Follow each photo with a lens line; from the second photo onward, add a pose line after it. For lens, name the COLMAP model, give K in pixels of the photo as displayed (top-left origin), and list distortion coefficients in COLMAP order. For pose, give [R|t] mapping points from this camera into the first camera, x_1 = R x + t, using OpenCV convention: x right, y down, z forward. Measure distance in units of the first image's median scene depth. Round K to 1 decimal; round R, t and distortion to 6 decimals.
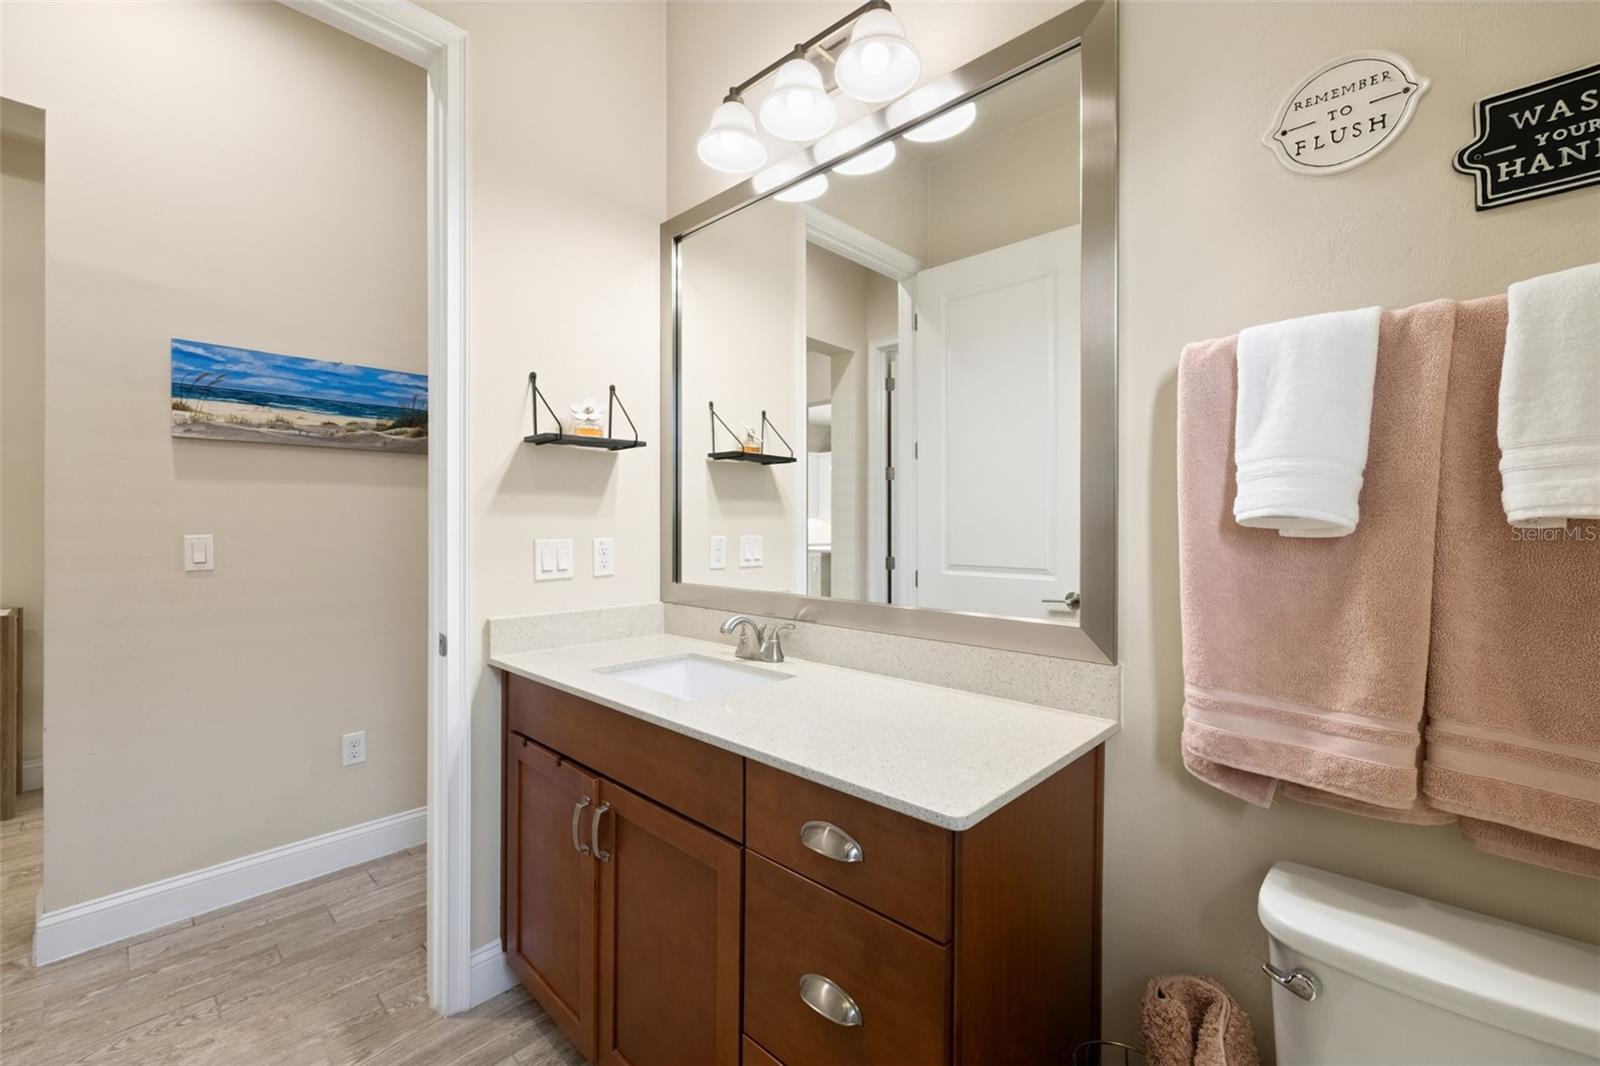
lens RADIAL K [[674.7, 0, 798.5], [0, 674.7, 523.9], [0, 0, 1]] dist [-0.000886, -0.000269]
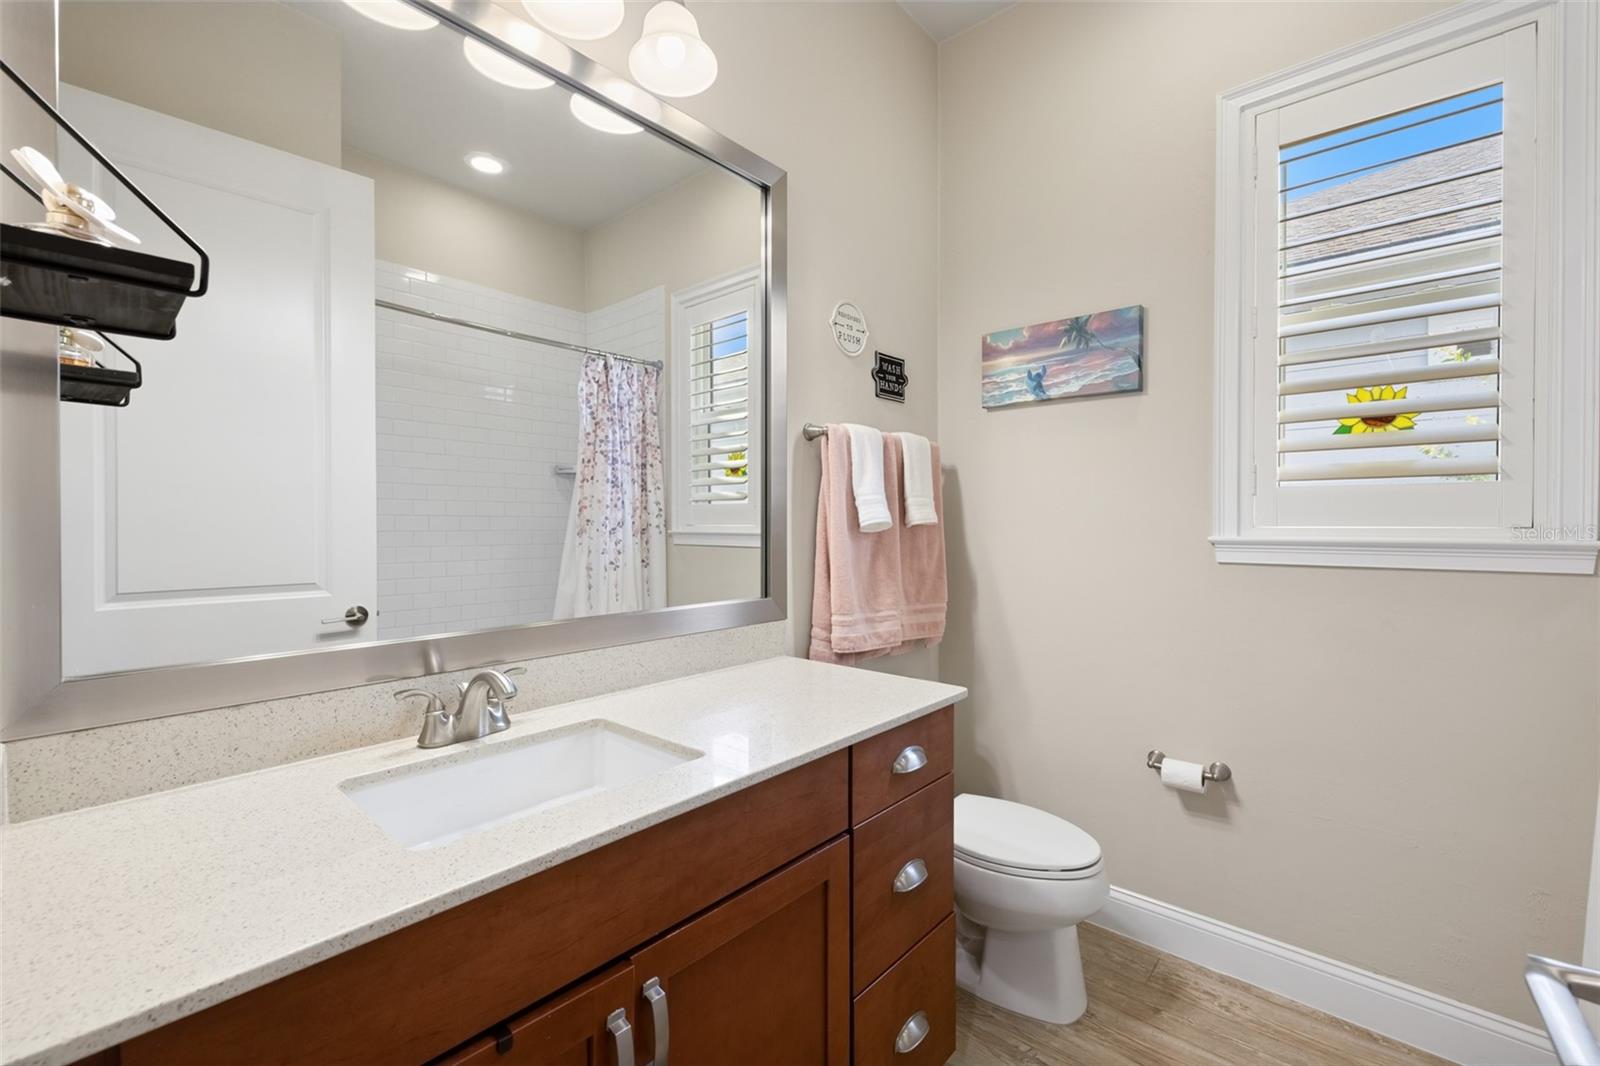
lens RADIAL K [[674.7, 0, 788.8], [0, 674.7, 534.6], [0, 0, 1]] dist [-0.000886, -0.000269]
pose [[-0.033984, -0.014956, 0.999310, -1.154336], [0.004653, 0.999875, 0.015122, -0.005569], [-0.999412, 0.005164, -0.033910, 1.145129]]
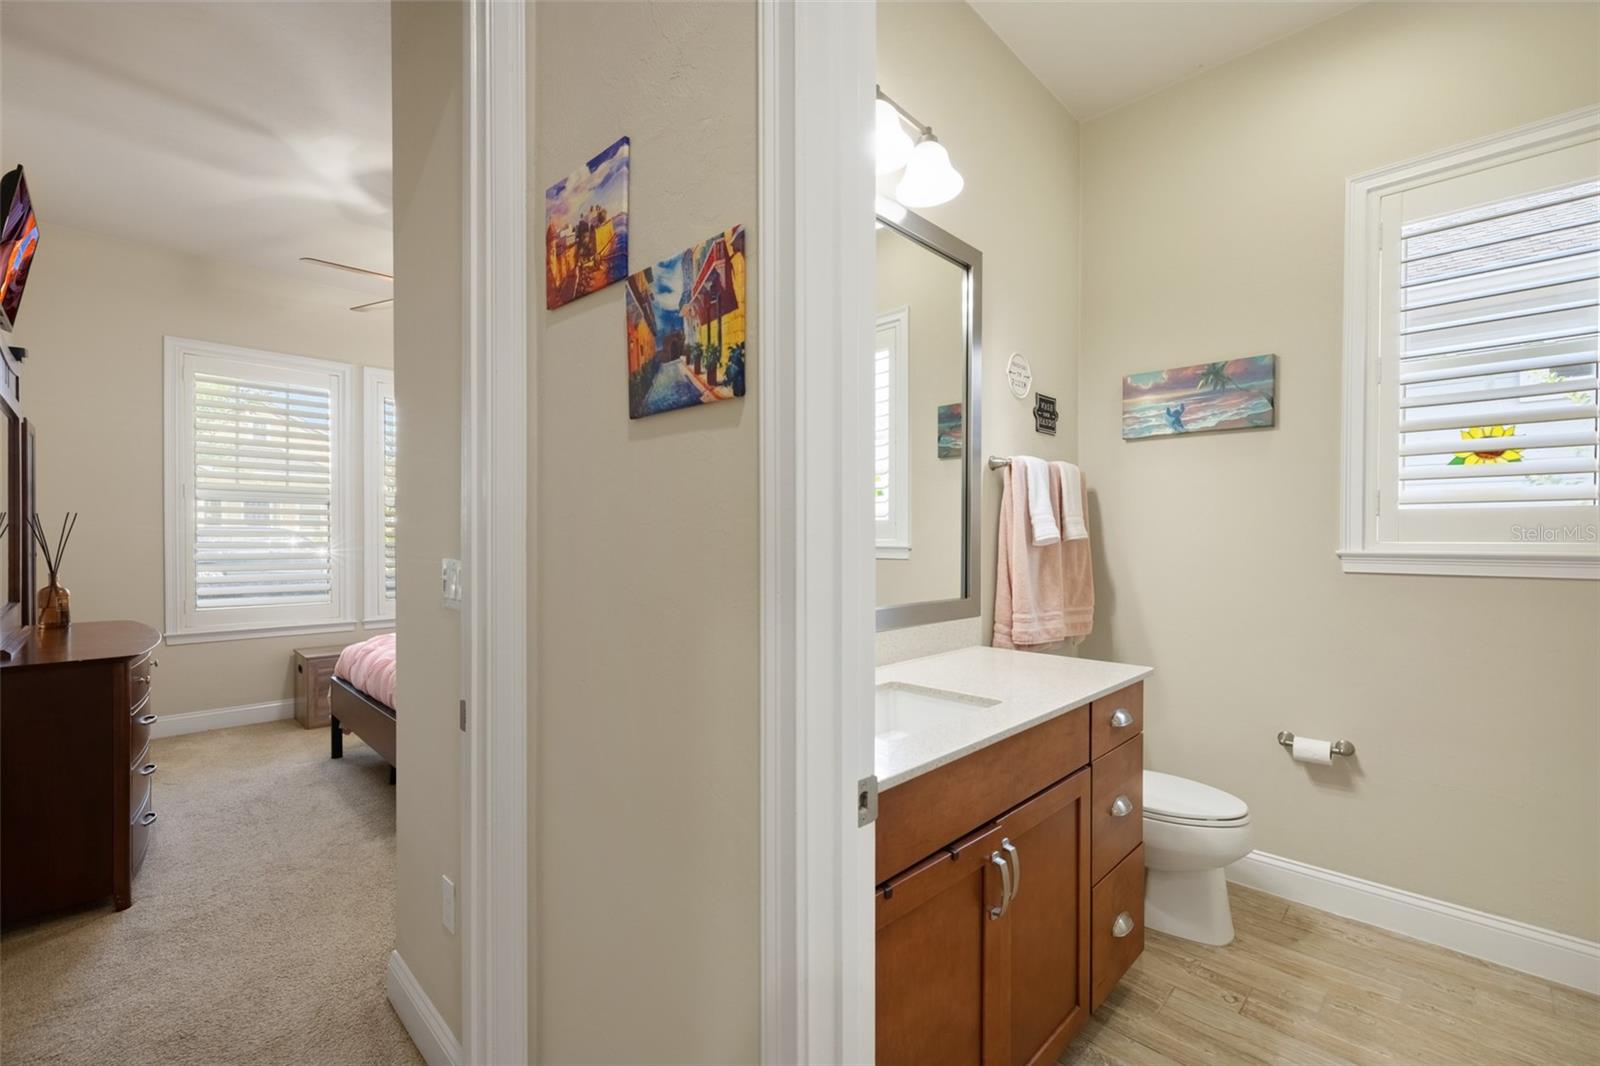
lens RADIAL K [[674.7, 0, 798.3], [0, 674.7, 549.9], [0, 0, 1]] dist [-0.000886, -0.000269]
pose [[0.019872, -0.016597, 0.999665, -1.544738], [0.001681, 0.999861, 0.016567, -0.007216], [-0.999801, 0.001351, 0.019897, 1.601688]]
